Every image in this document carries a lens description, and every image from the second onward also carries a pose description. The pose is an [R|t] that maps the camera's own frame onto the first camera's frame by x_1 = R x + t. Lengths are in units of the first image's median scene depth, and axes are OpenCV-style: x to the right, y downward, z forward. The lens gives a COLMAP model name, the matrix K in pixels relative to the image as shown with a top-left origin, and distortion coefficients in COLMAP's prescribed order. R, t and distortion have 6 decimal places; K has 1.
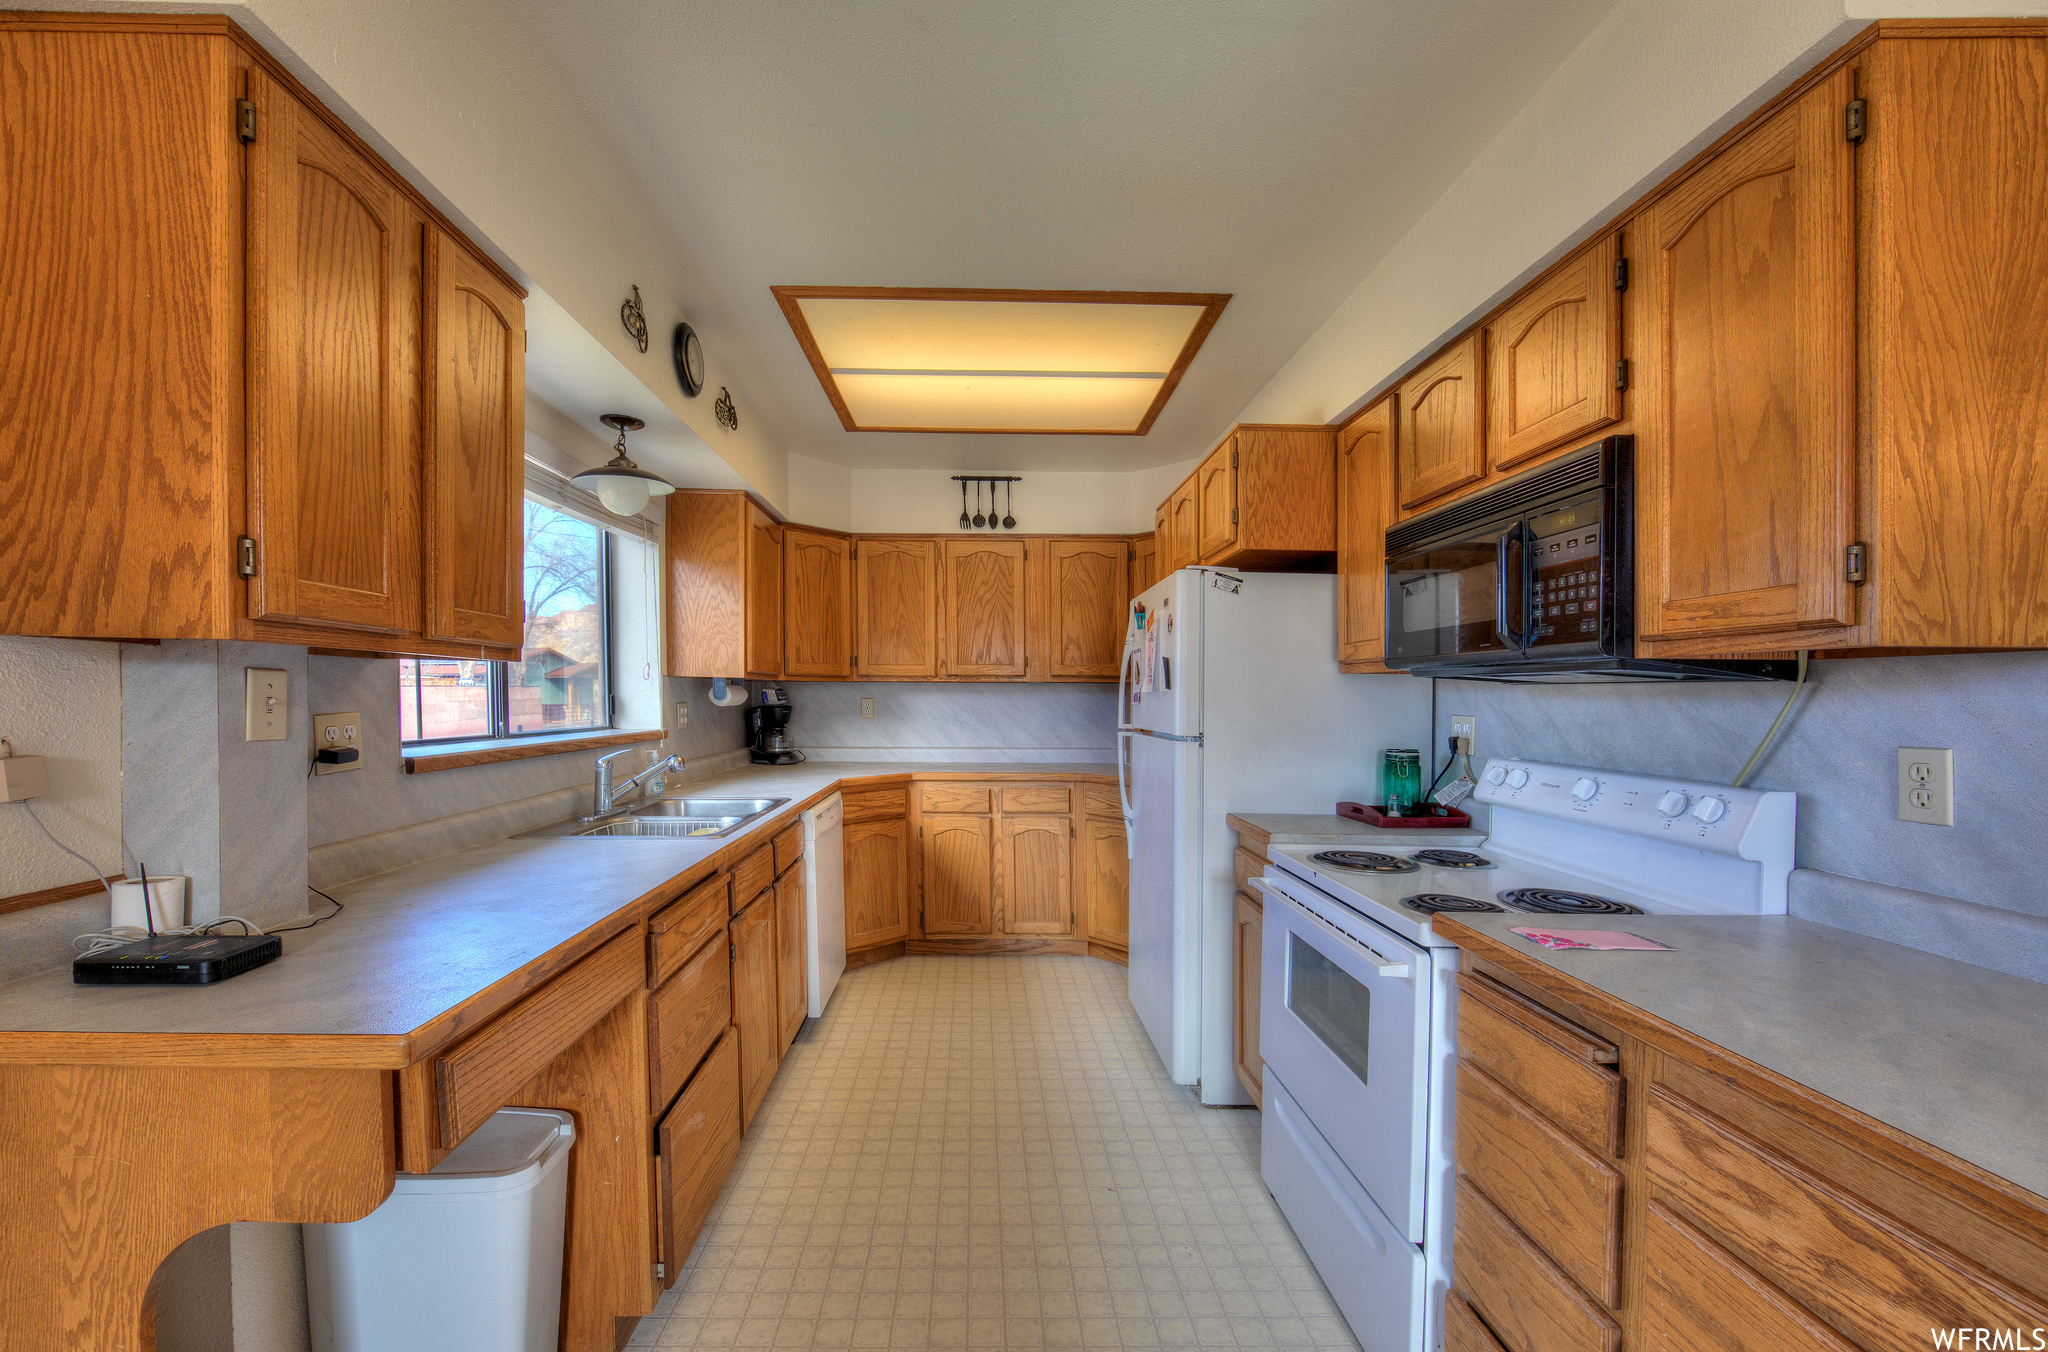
lens RADIAL K [[831.0, 0, 996.3], [0, 831.0, 709.9], [0, 0, 1]] dist [-0.004523, -0.000314]
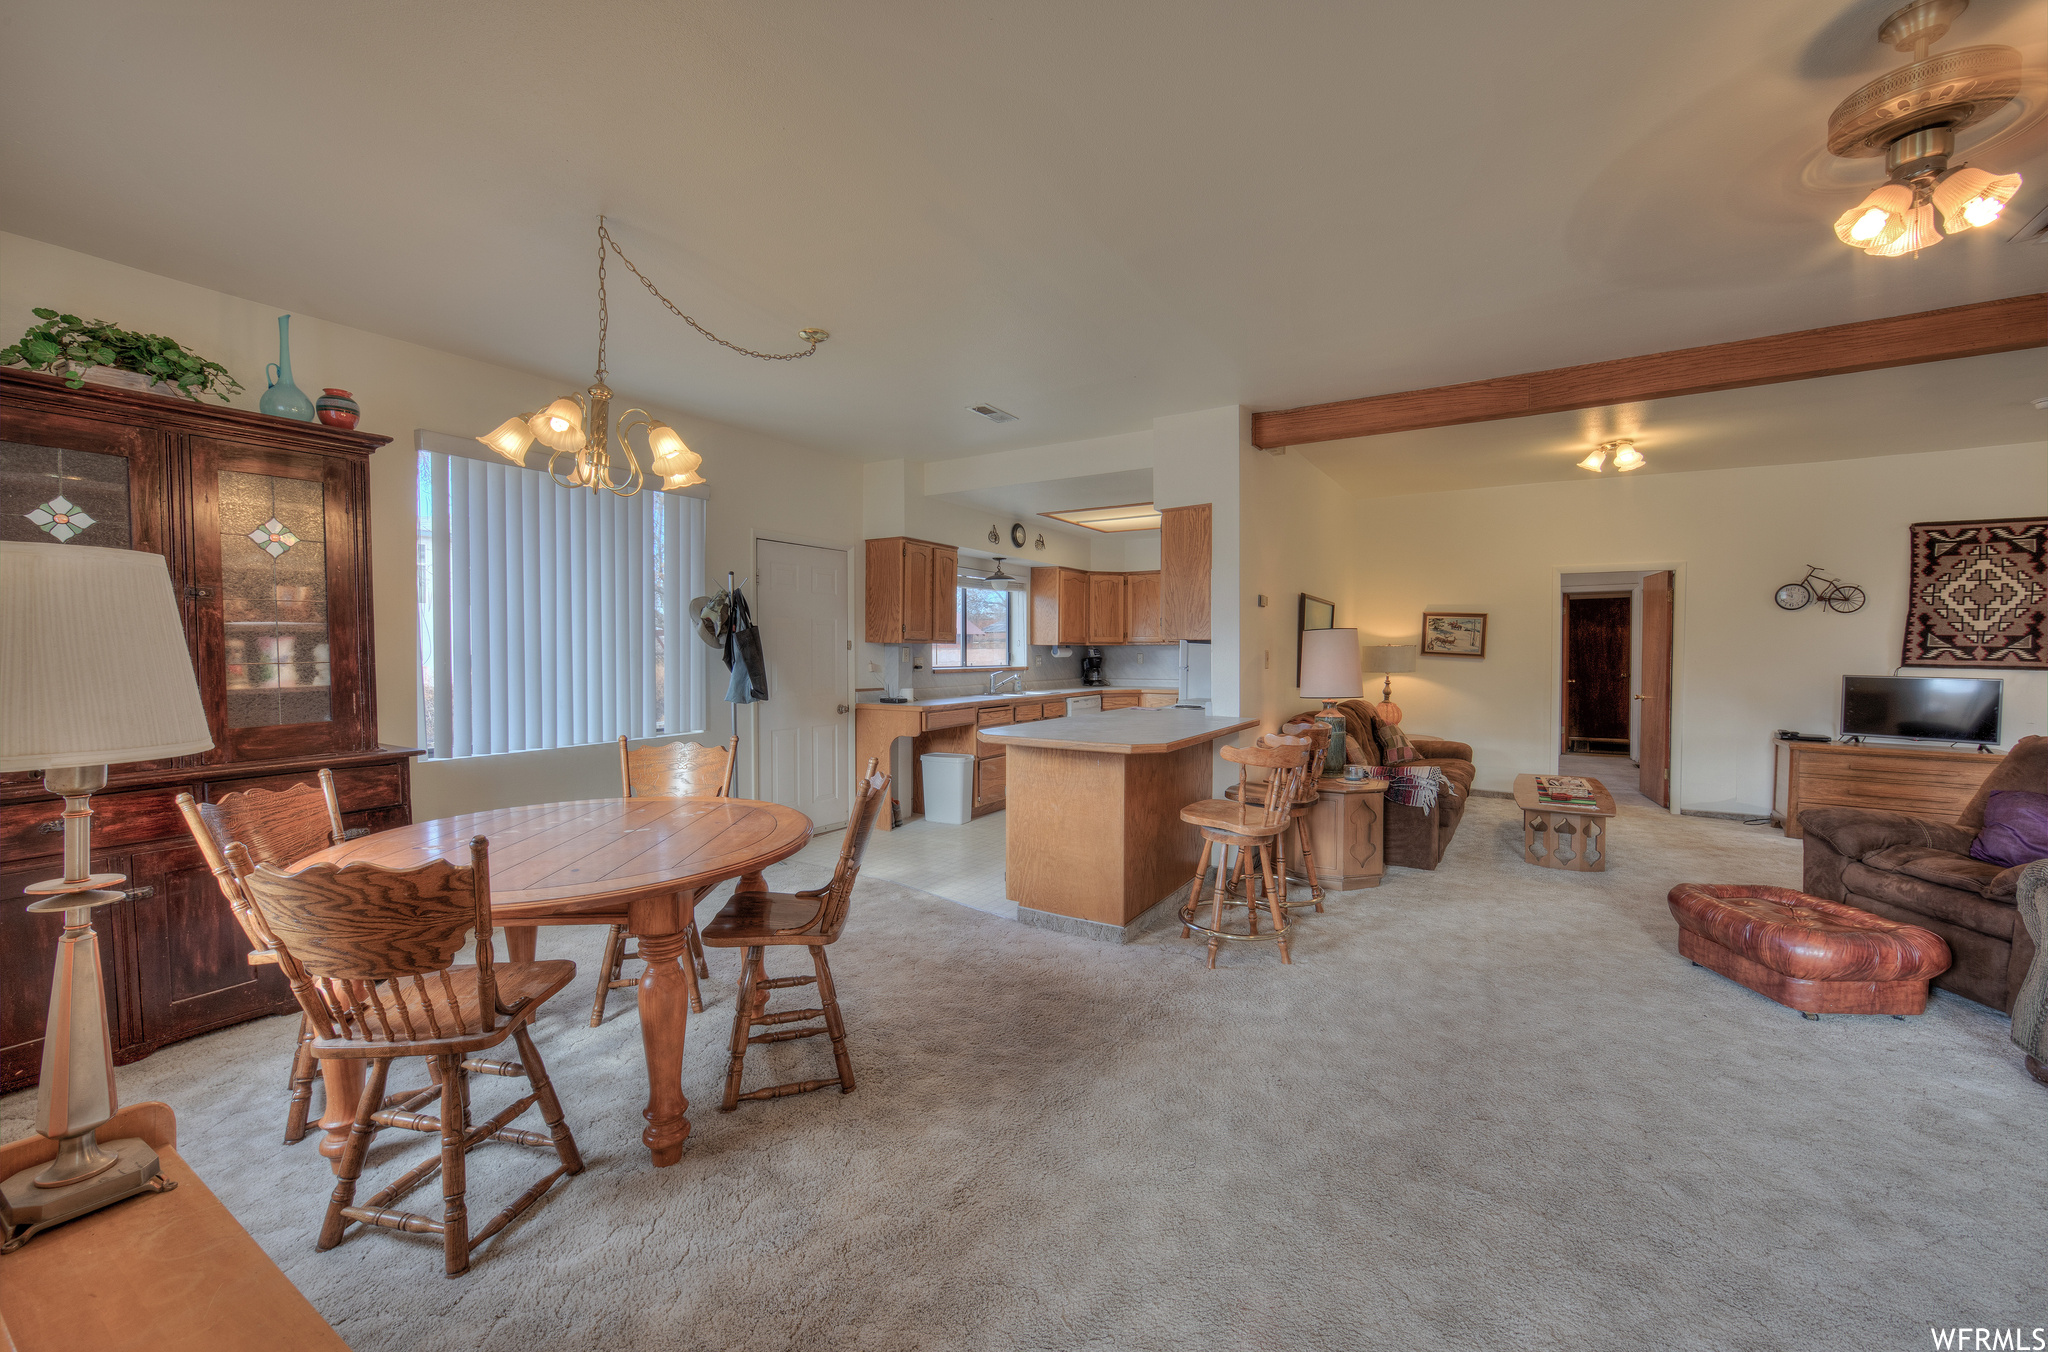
lens RADIAL K [[831.0, 0, 1027.8], [0, 831.0, 669.7], [0, 0, 1]] dist [-0.004523, -0.000314]
pose [[0.843018, 0.008295, -0.537821, 0.911027], [-0.005309, 0.999961, 0.007101, 0.015669], [0.537859, -0.003131, 0.843029, -1.060792]]
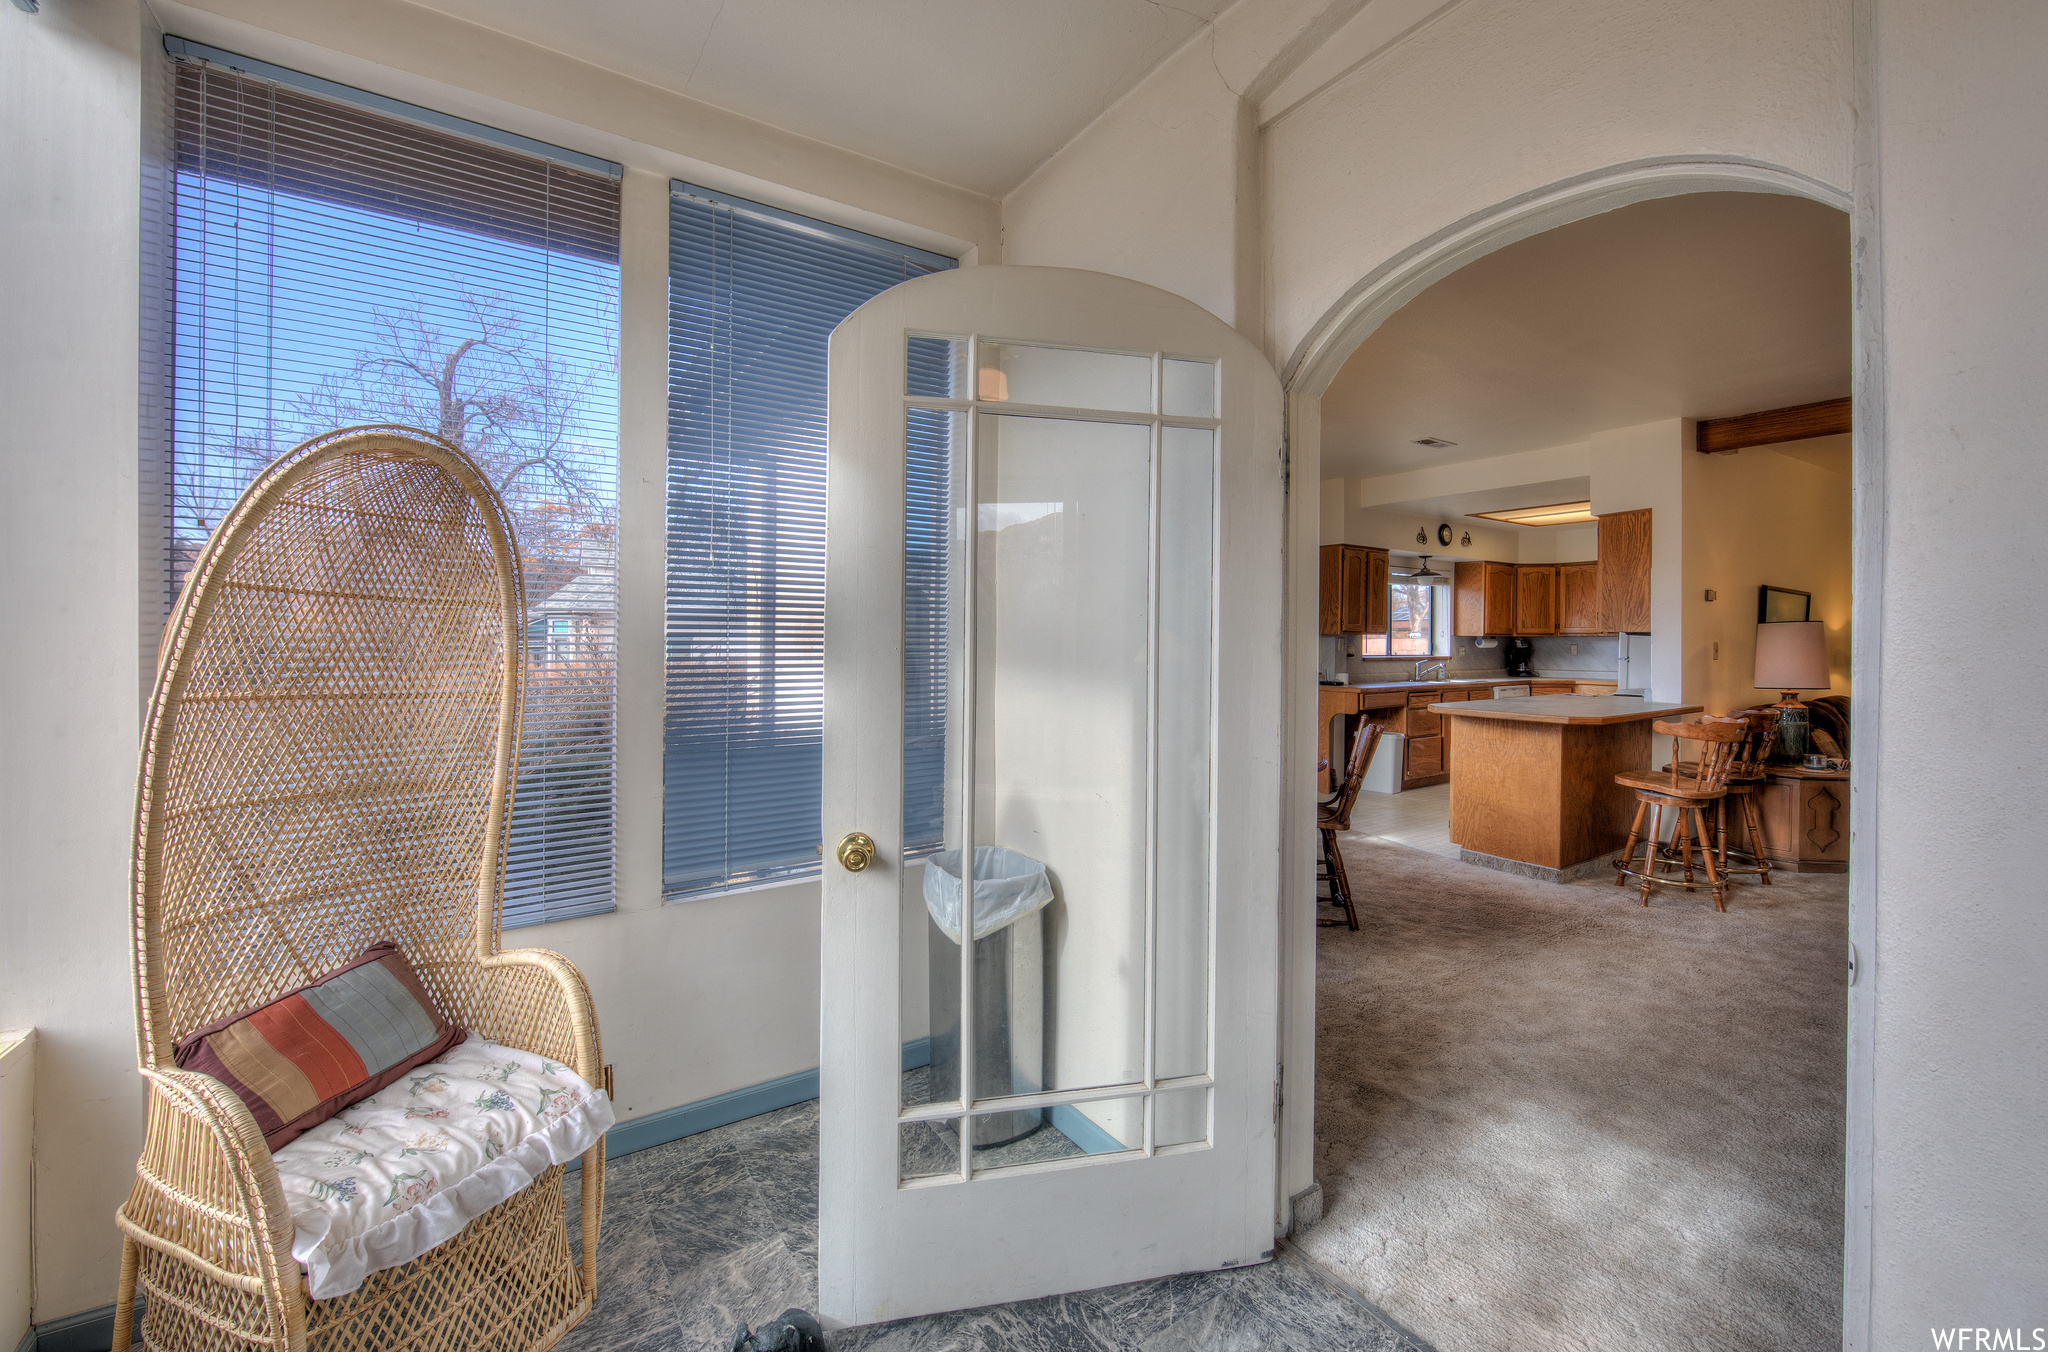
lens RADIAL K [[831.0, 0, 1072.5], [0, 831.0, 645.4], [0, 0, 1]] dist [-0.004523, -0.000314]
pose [[0.561135, 0.004536, -0.827712, 1.072496], [-0.015949, 0.999859, -0.005333, 0.022579], [0.827571, 0.016194, 0.561128, -1.425613]]
